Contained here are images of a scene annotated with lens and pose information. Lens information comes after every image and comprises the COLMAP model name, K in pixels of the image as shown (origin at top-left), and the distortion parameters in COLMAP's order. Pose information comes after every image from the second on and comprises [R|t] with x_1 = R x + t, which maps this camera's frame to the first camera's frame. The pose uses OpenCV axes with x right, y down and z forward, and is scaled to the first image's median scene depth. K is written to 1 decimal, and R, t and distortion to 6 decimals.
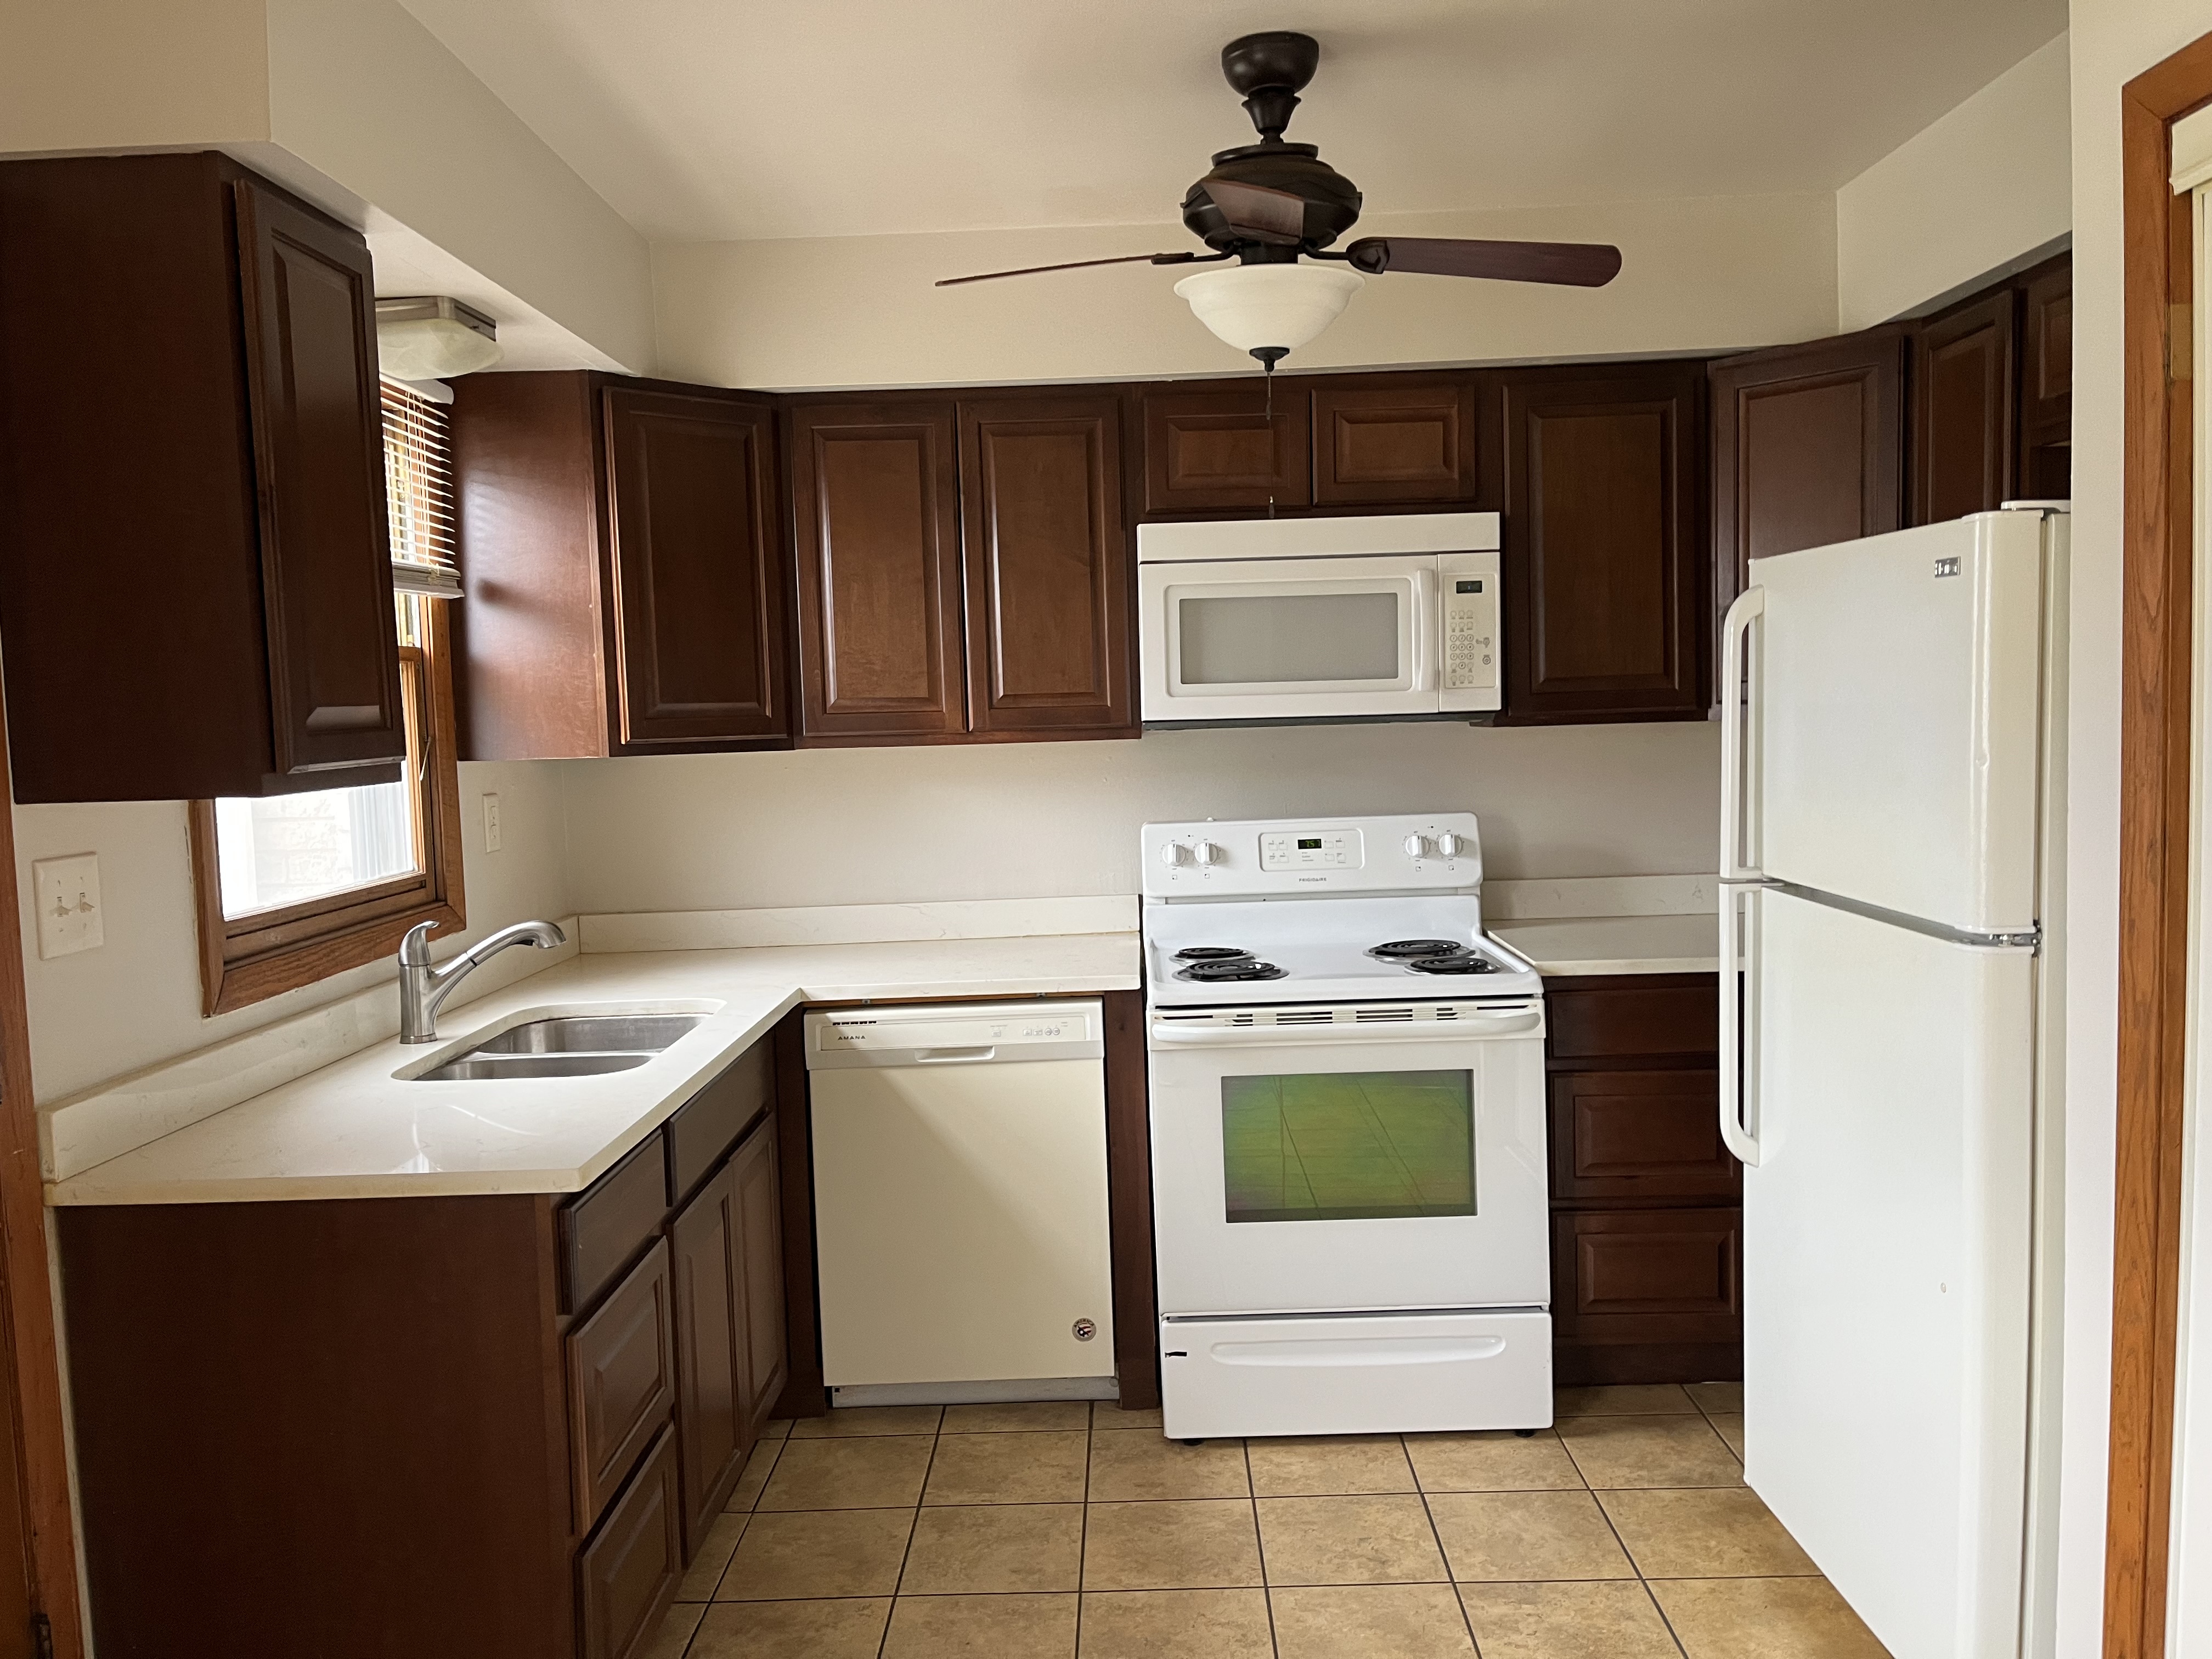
lens RADIAL K [[1668.7, 0, 1108.2], [0, 1668.7, 861.4], [0, 0, 1]] dist [0.080261, -0.086626]
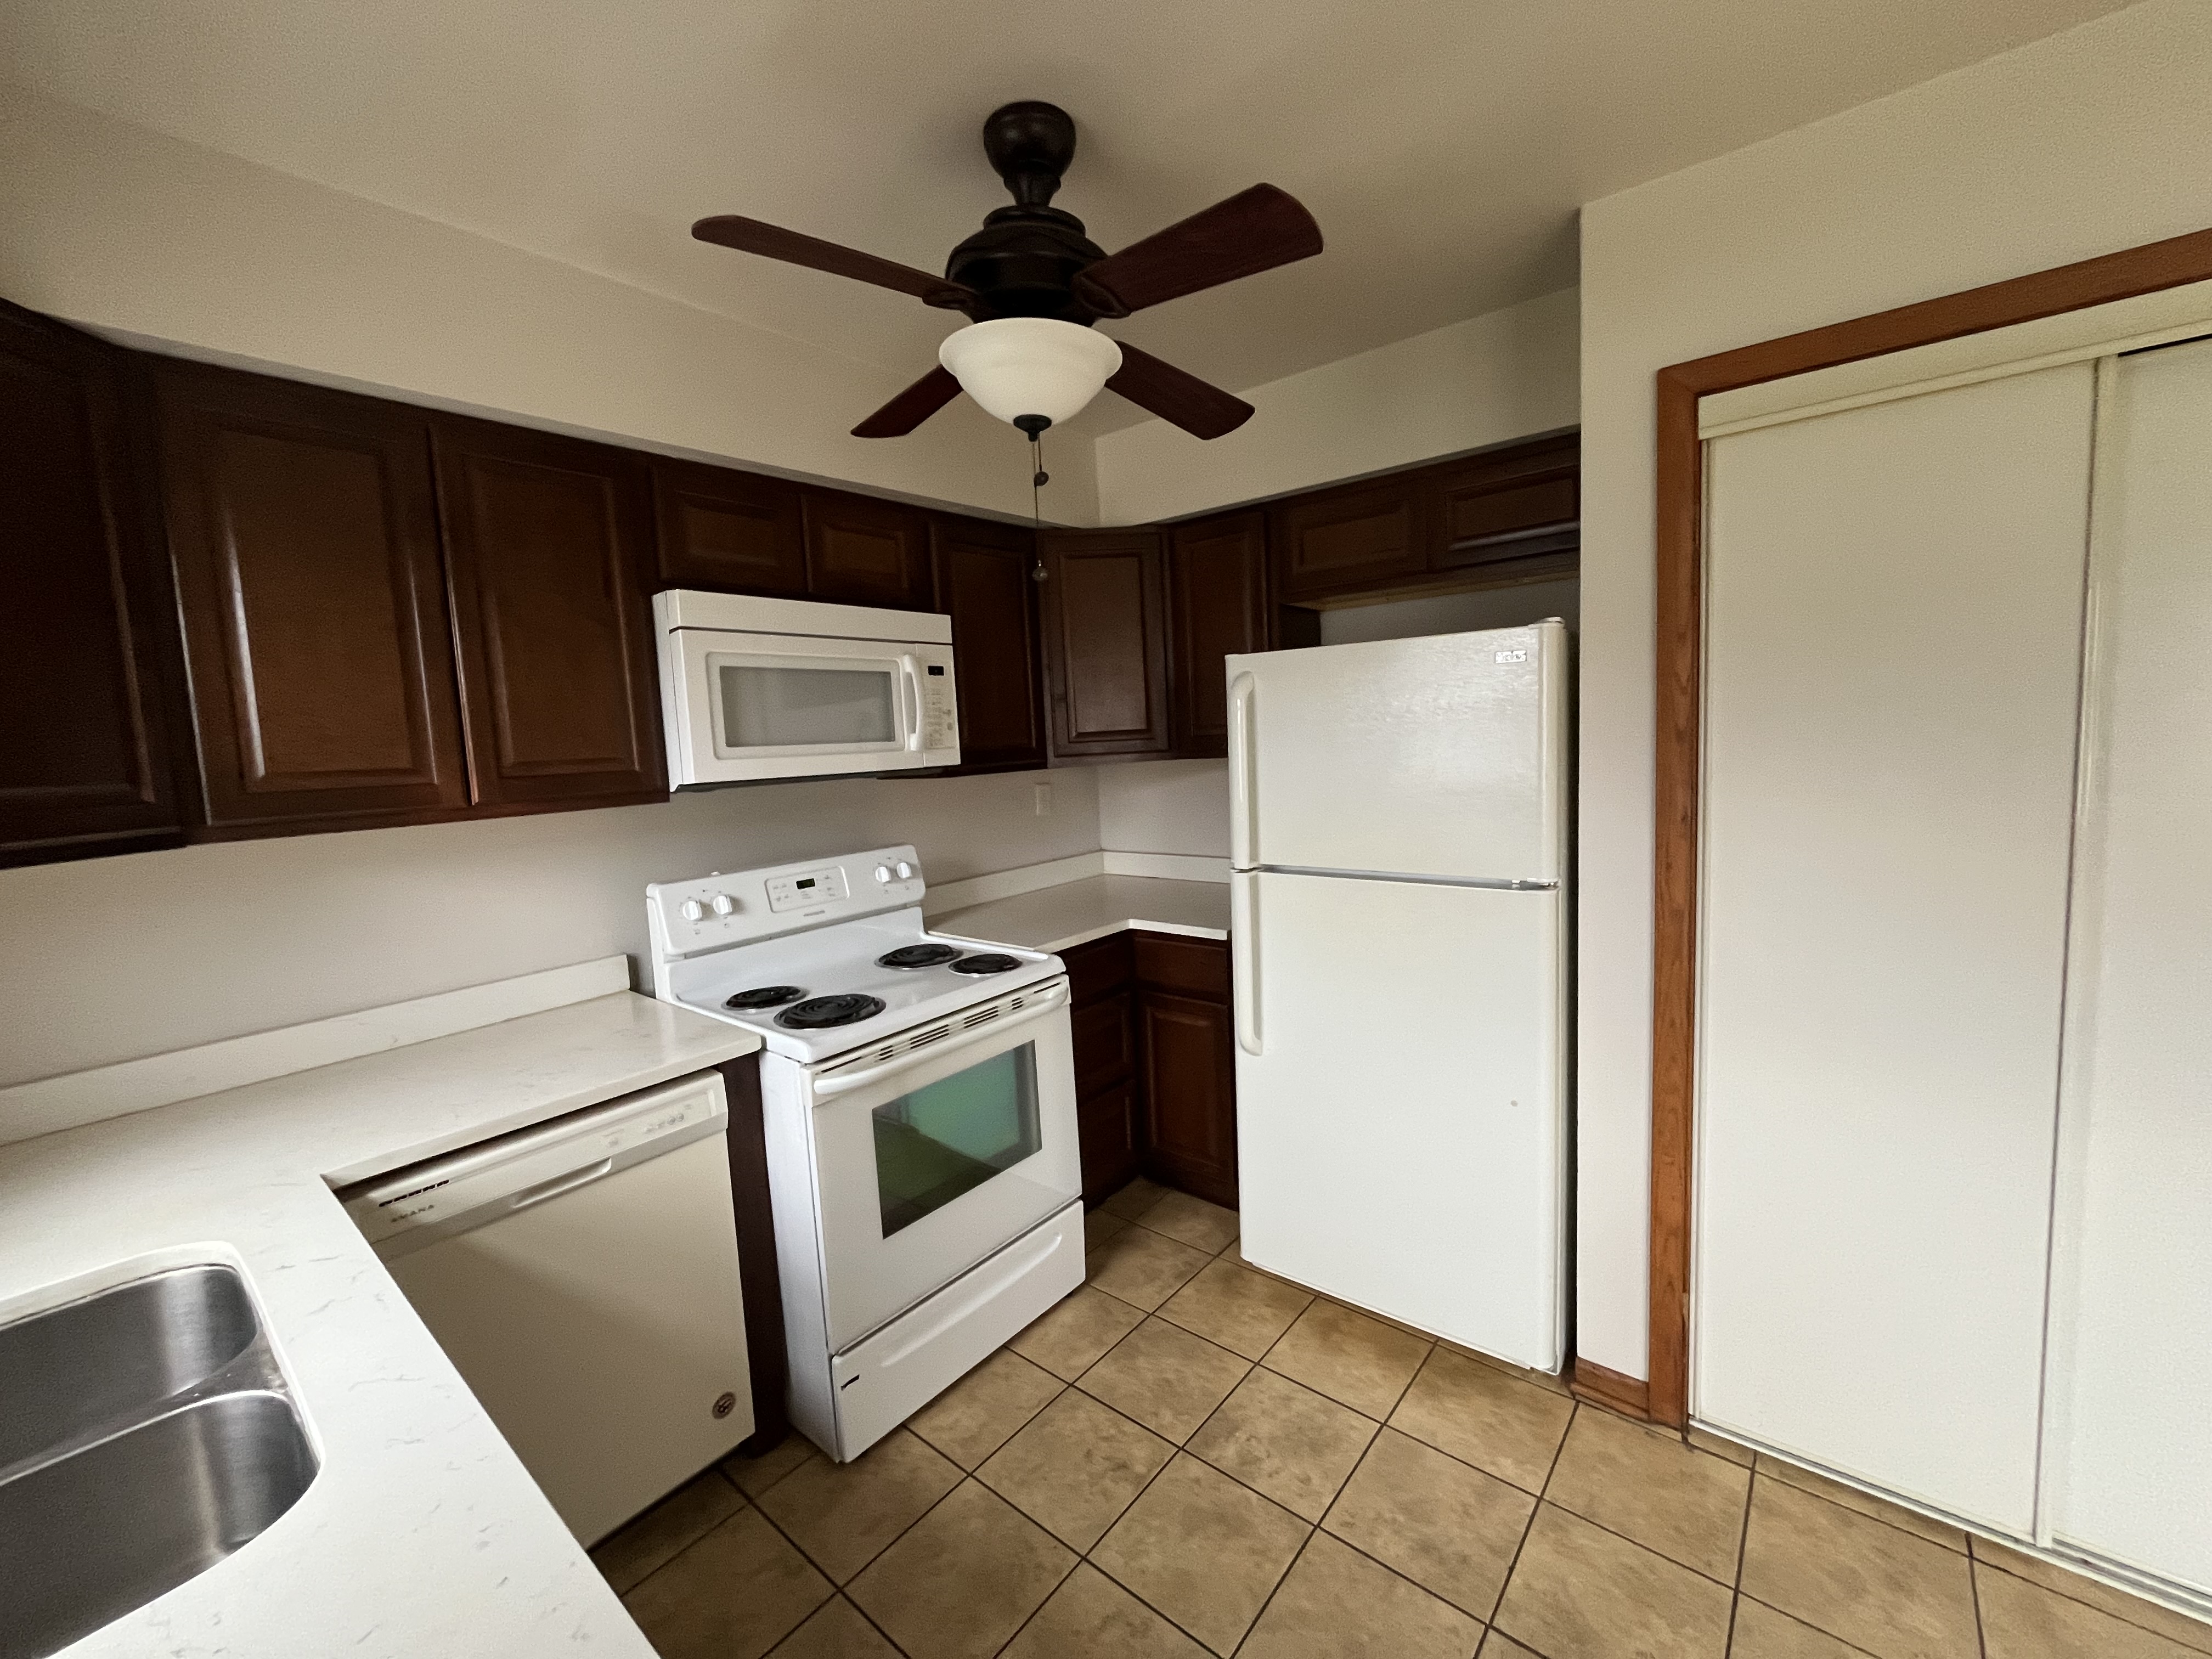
lens RADIAL K [[886.6, 0, 1106.0], [0, 886.6, 829.5], [0, 0, 1]] dist [-0.011861, -0.000107]
pose [[0.628253, -0.082690, 0.773602, -0.240382], [0.104982, 0.994252, 0.021018, -0.042071], [-0.770893, 0.068009, 0.633323, 0.473744]]
